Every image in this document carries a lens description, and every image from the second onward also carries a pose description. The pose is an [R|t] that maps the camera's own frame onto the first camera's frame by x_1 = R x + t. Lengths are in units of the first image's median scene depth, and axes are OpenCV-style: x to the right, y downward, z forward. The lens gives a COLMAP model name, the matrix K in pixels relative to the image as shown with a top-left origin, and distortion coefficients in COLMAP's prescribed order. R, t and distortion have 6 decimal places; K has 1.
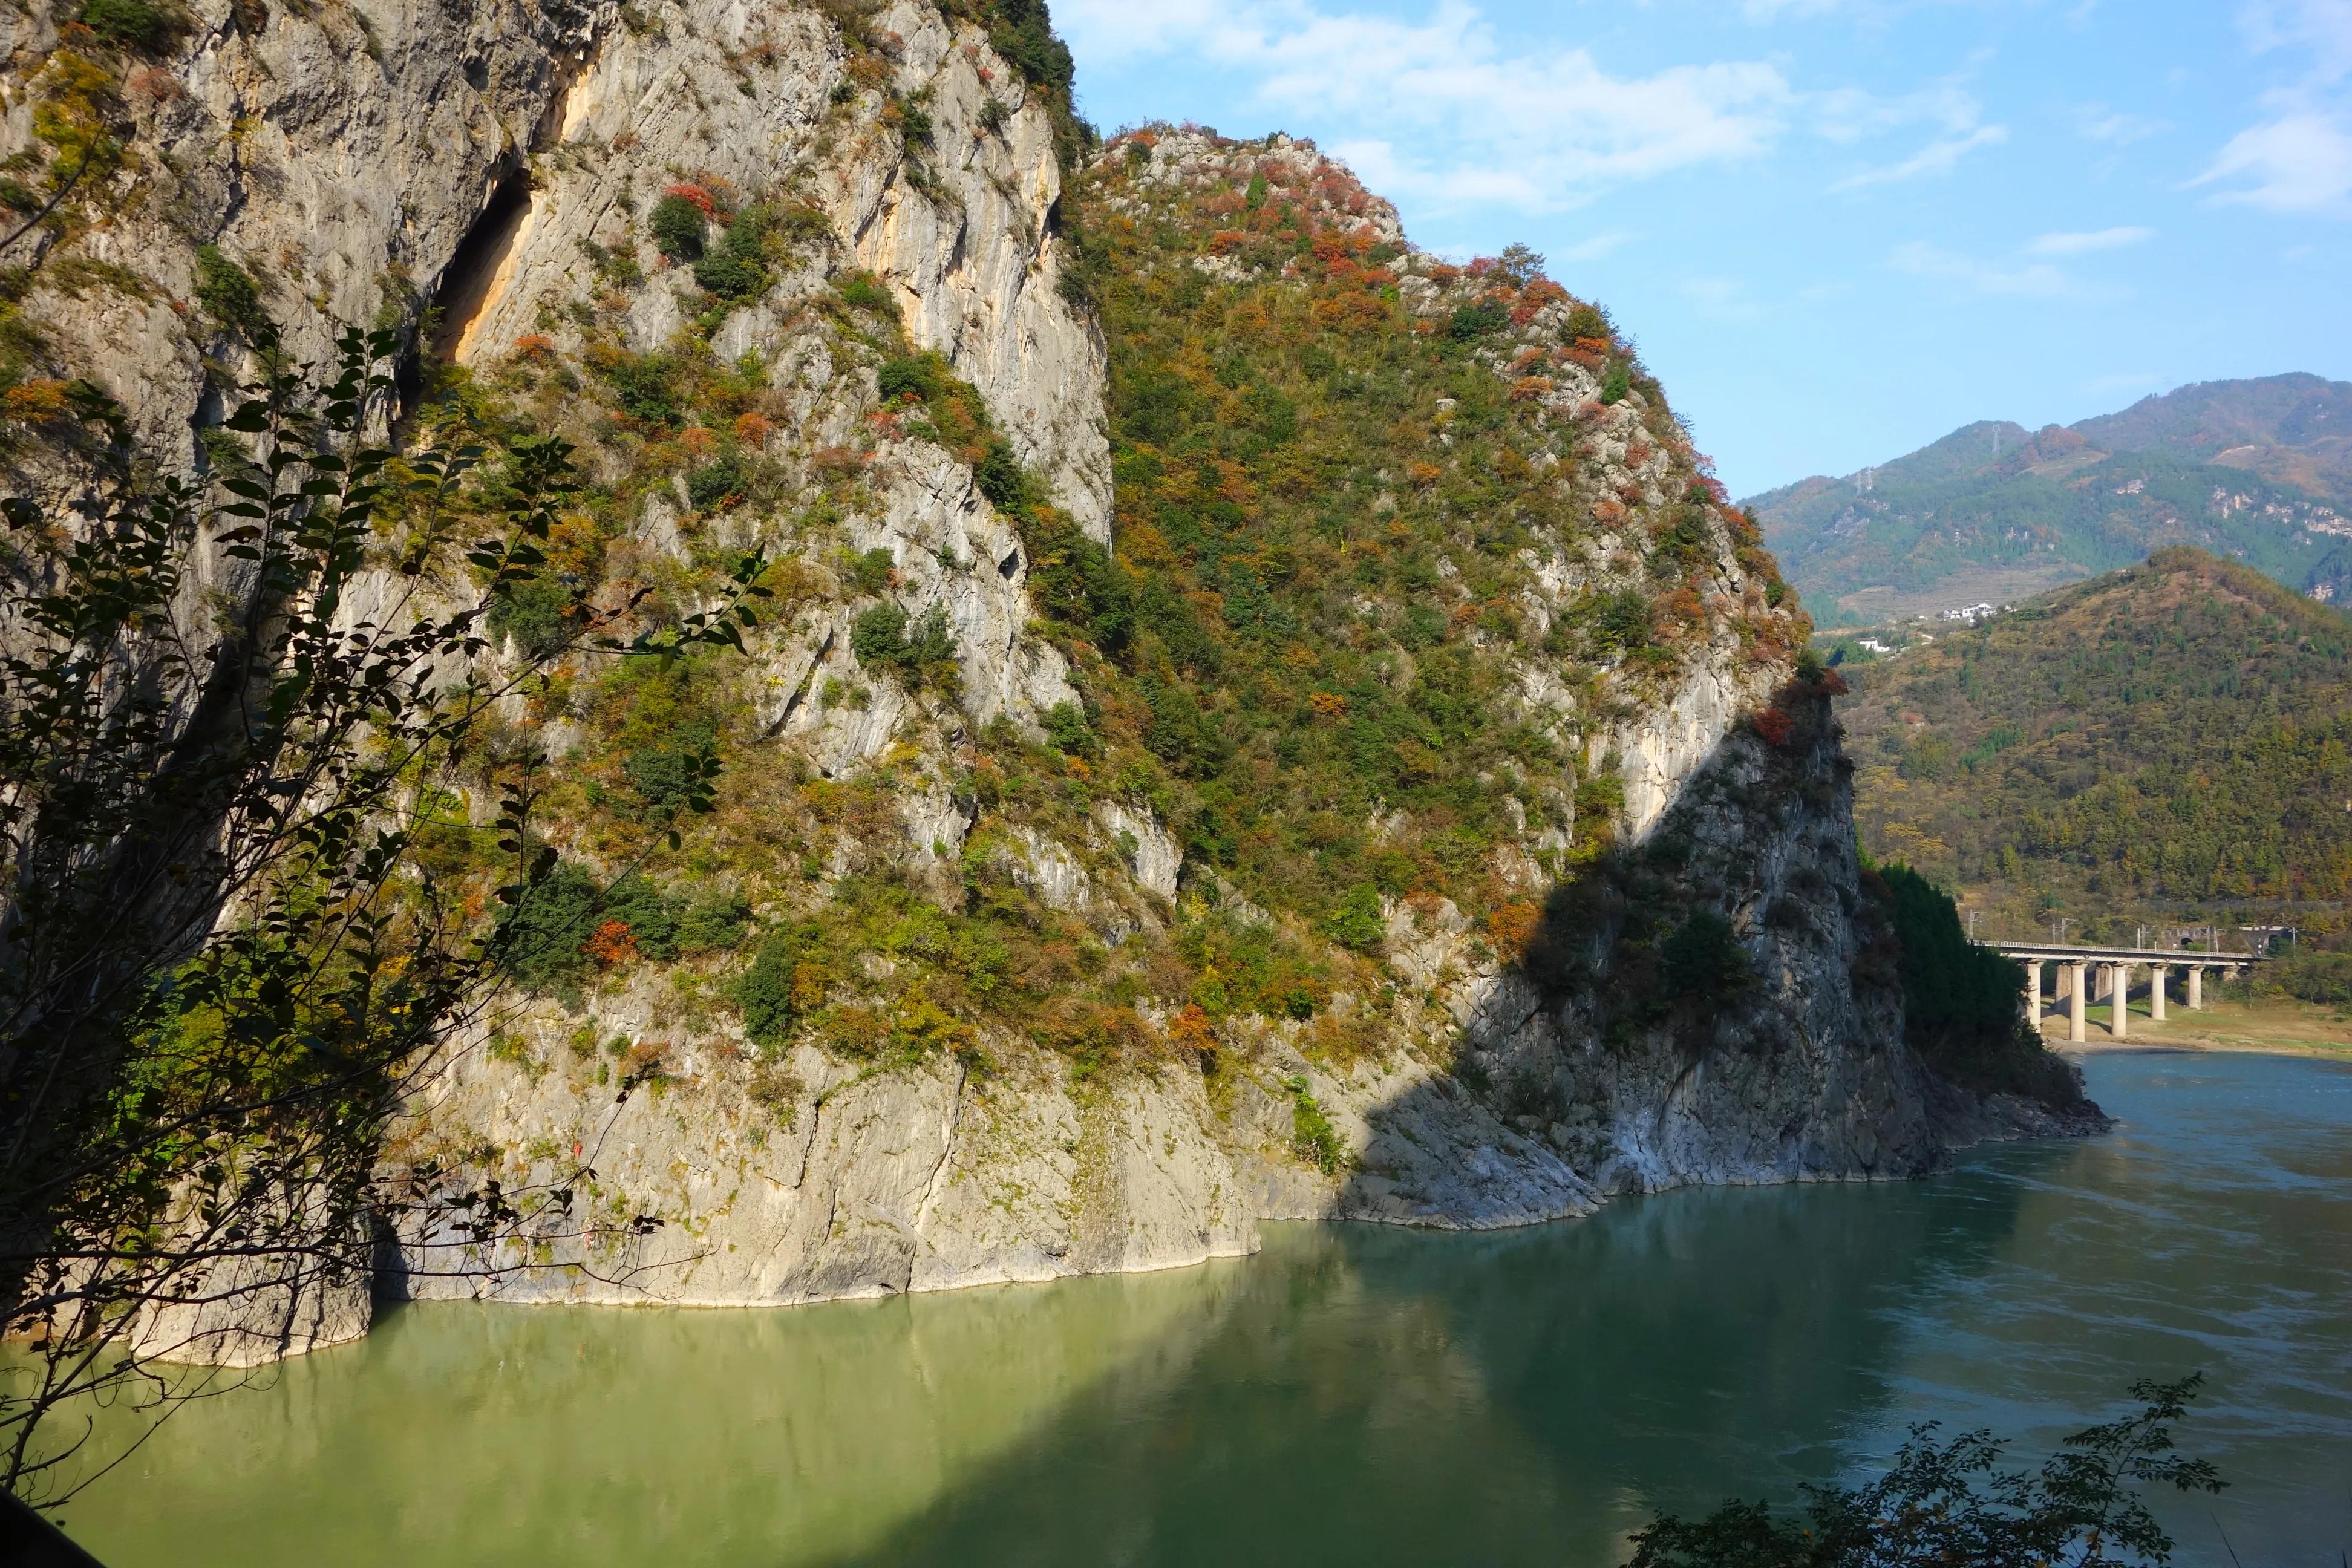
lens RADIAL K [[1853.3, 0, 1176.0], [0, 1853.3, 784.0], [0, 0, 1]] dist [0.001050, 0.000788]
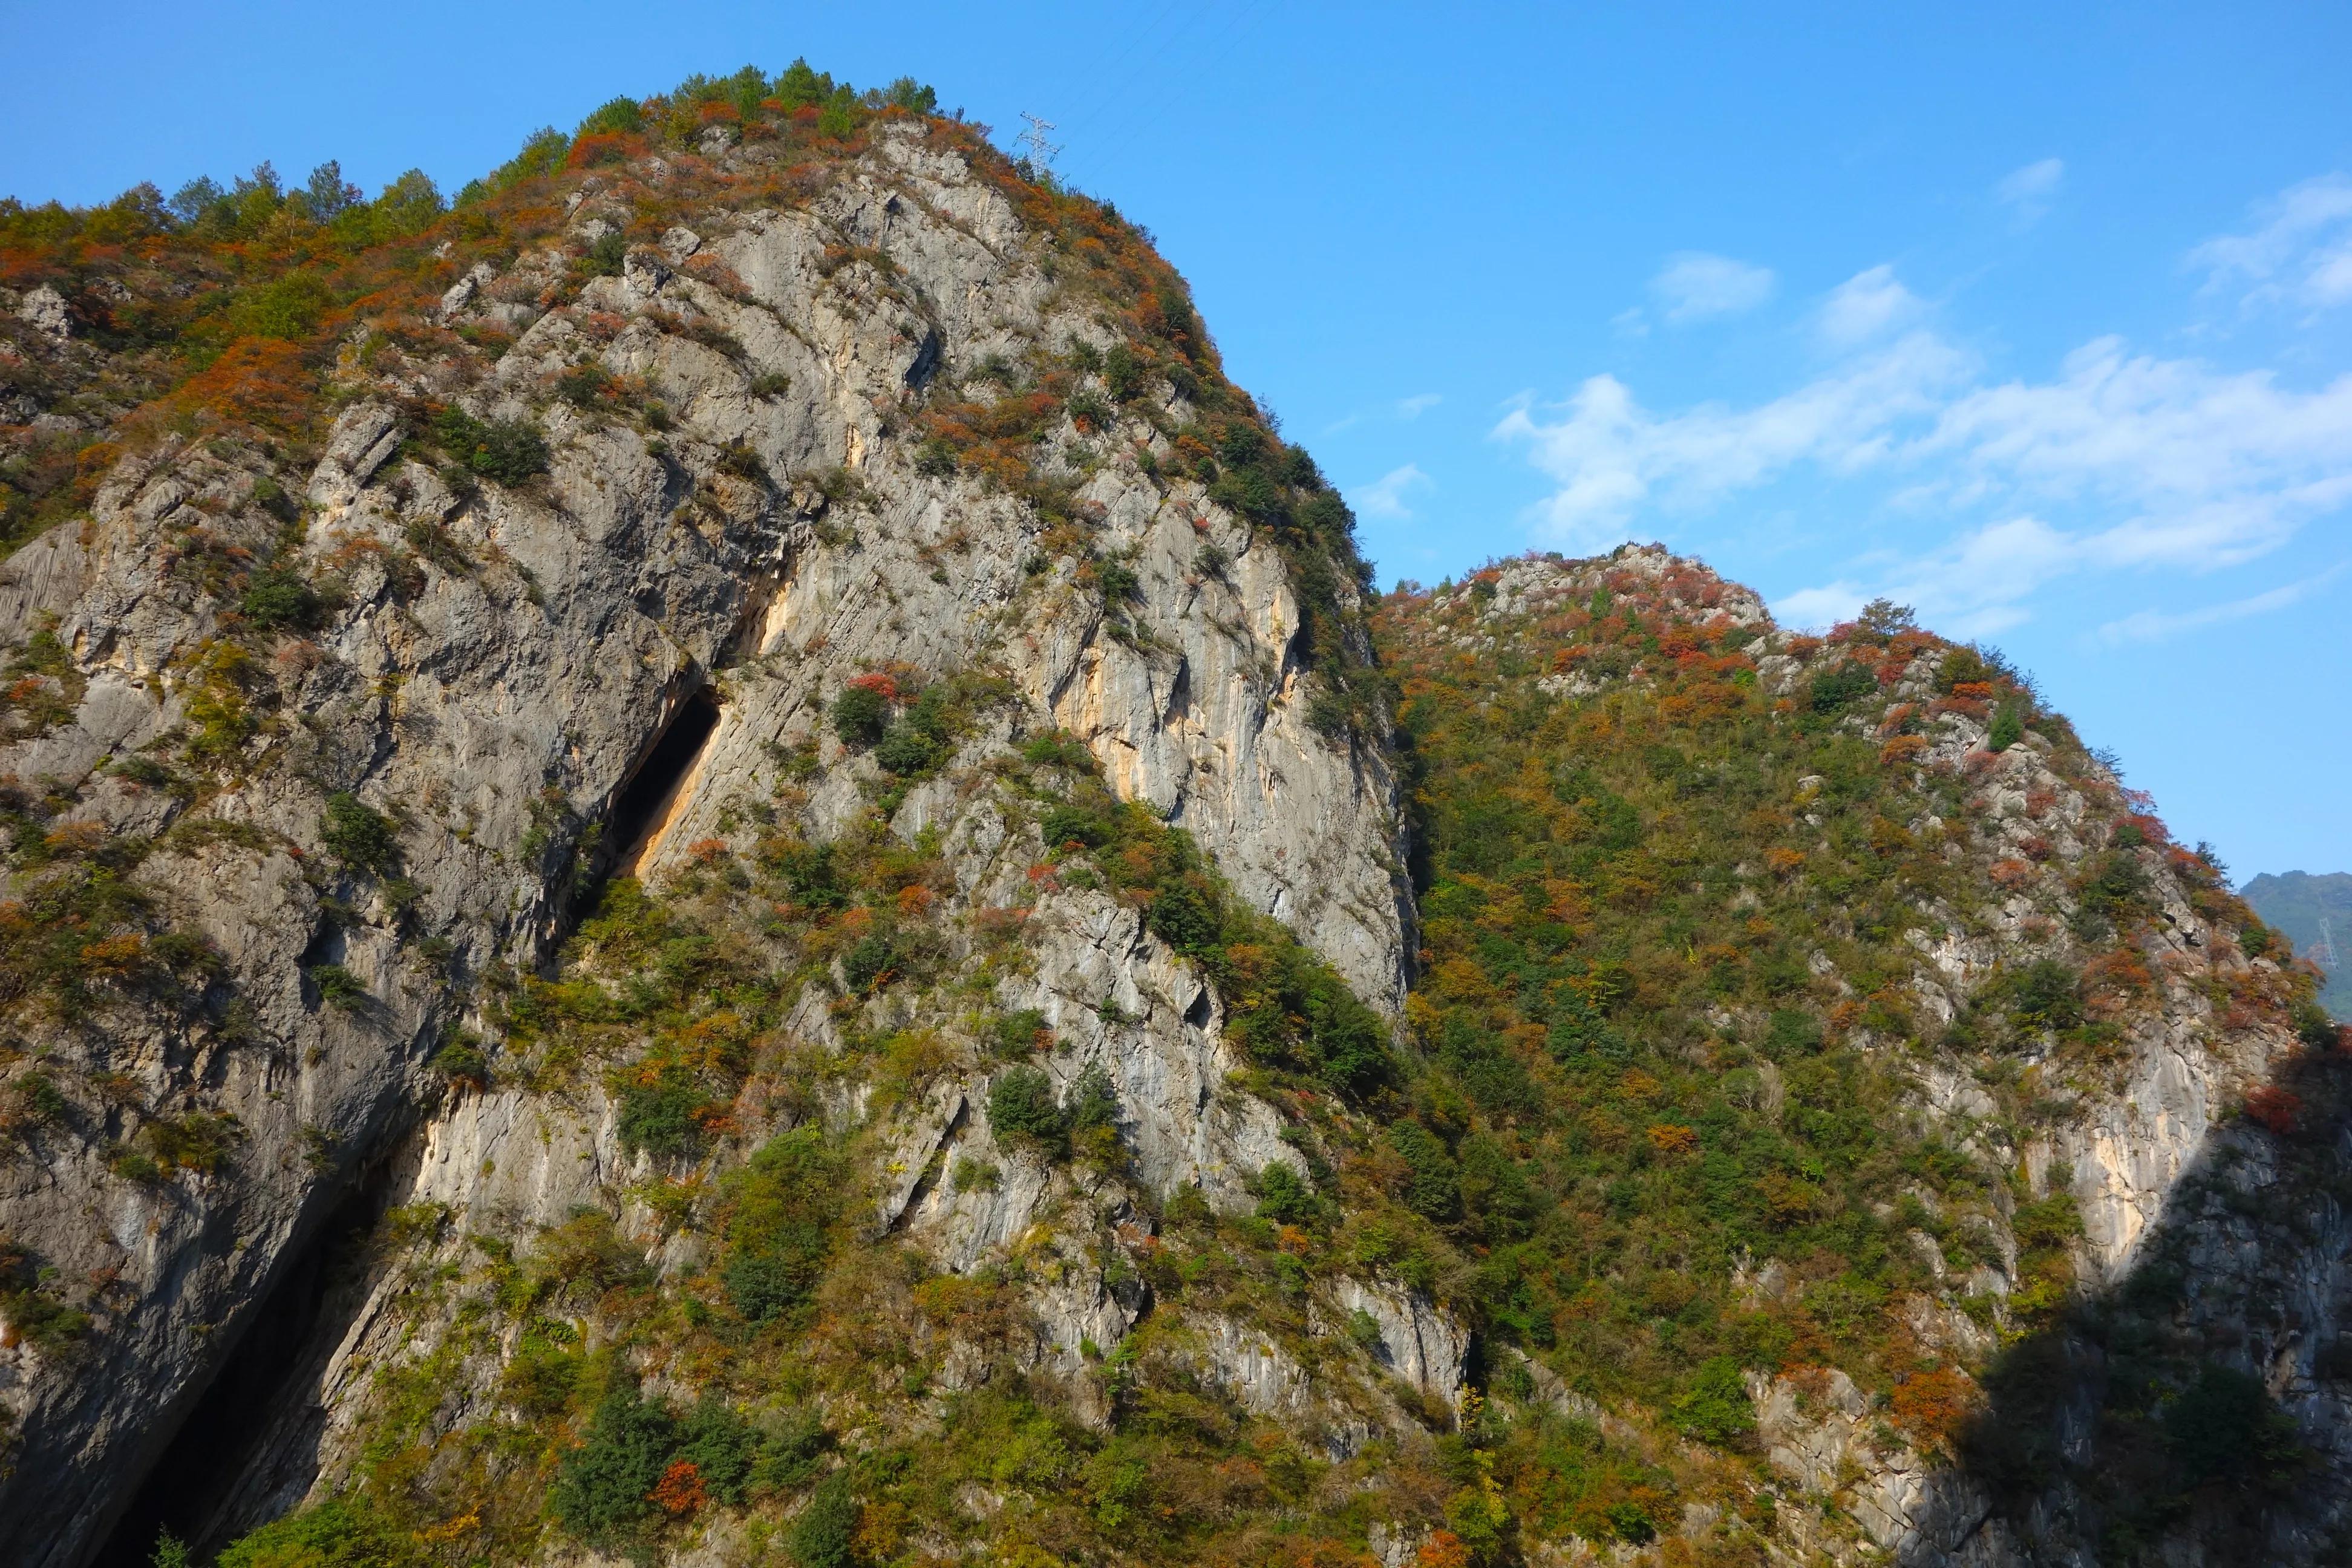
lens RADIAL K [[1853.3, 0, 1176.0], [0, 1853.3, 784.0], [0, 0, 1]] dist [0.001050, 0.000788]
pose [[0.946247, -0.155996, -0.283342, 0.156526], [0.076910, 0.959401, -0.271359, 0.016249], [0.314169, 0.234980, 0.919827, 0.137862]]
